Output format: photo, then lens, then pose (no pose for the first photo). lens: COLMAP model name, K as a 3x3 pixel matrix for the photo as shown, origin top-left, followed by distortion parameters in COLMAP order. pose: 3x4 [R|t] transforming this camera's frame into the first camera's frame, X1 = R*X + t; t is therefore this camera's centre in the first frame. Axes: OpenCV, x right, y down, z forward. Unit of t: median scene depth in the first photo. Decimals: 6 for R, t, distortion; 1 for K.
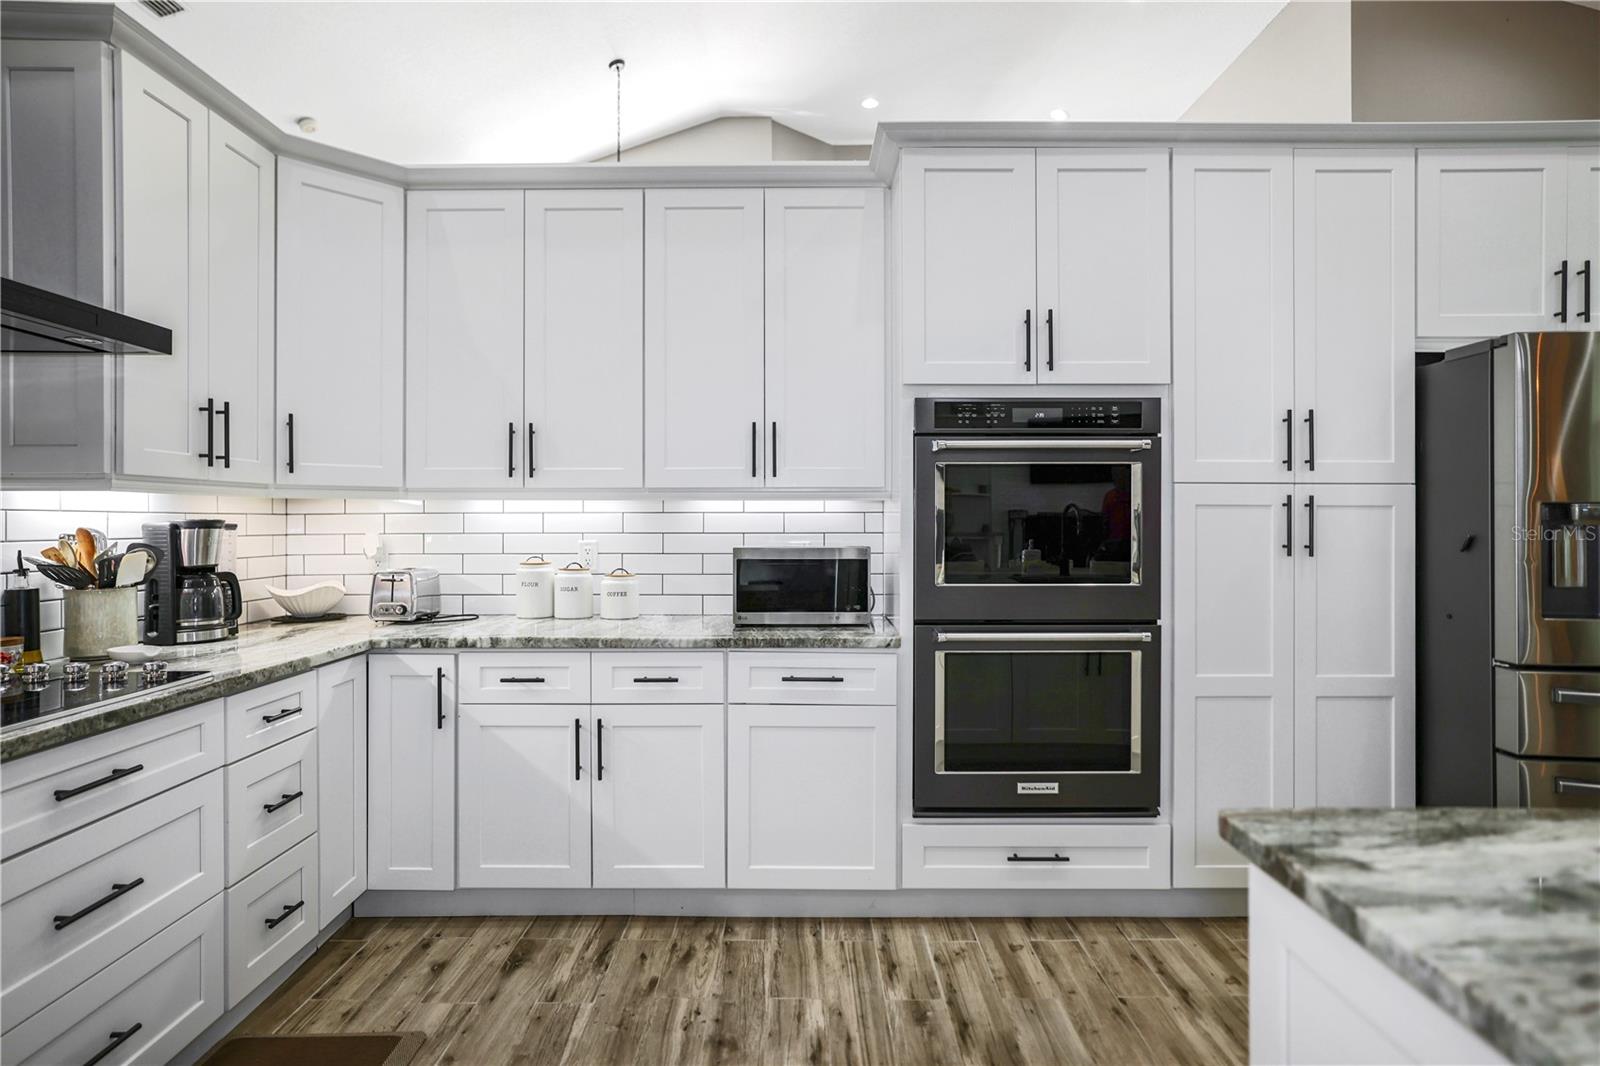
lens RADIAL K [[850.8, 0, 794.2], [0, 850.8, 515.7], [0, 0, 1]] dist [-0.024666, 0.017971]
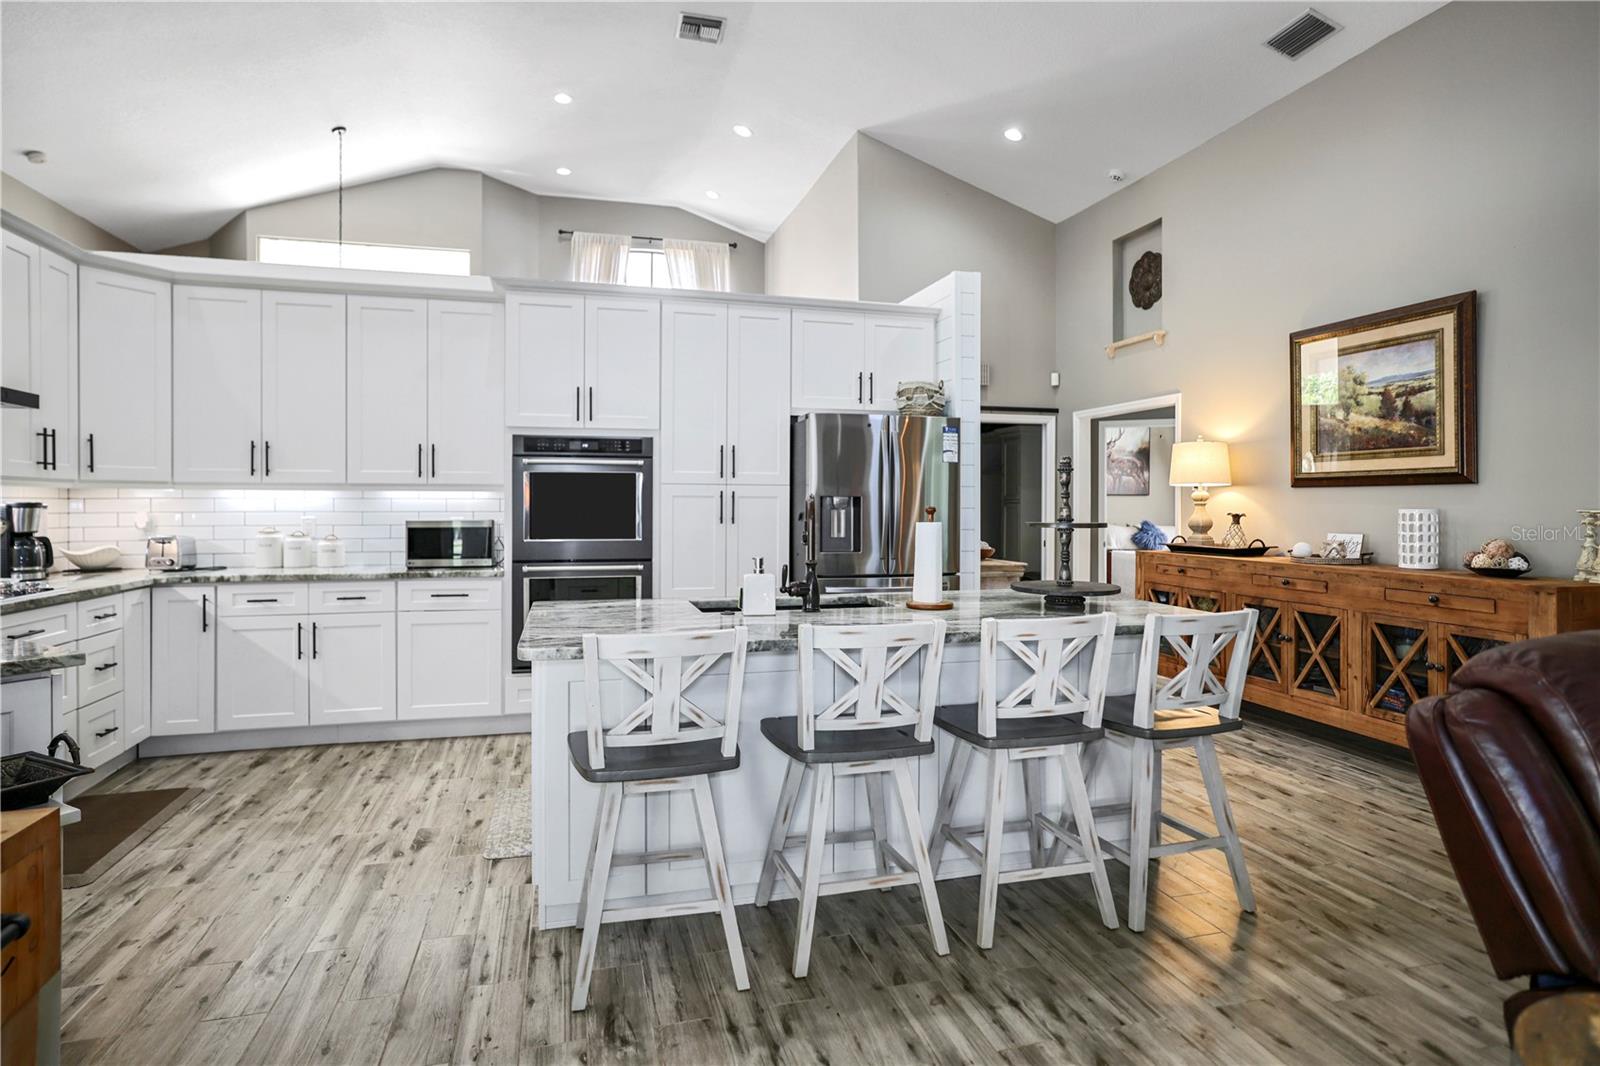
lens RADIAL K [[850.8, 0, 796.1], [0, 850.8, 507.9], [0, 0, 1]] dist [-0.024666, 0.017971]
pose [[0.963072, 0.001723, 0.269240, 0.234250], [-0.004424, 0.999946, 0.009426, -0.005679], [-0.269209, -0.010269, 0.963027, -0.850076]]
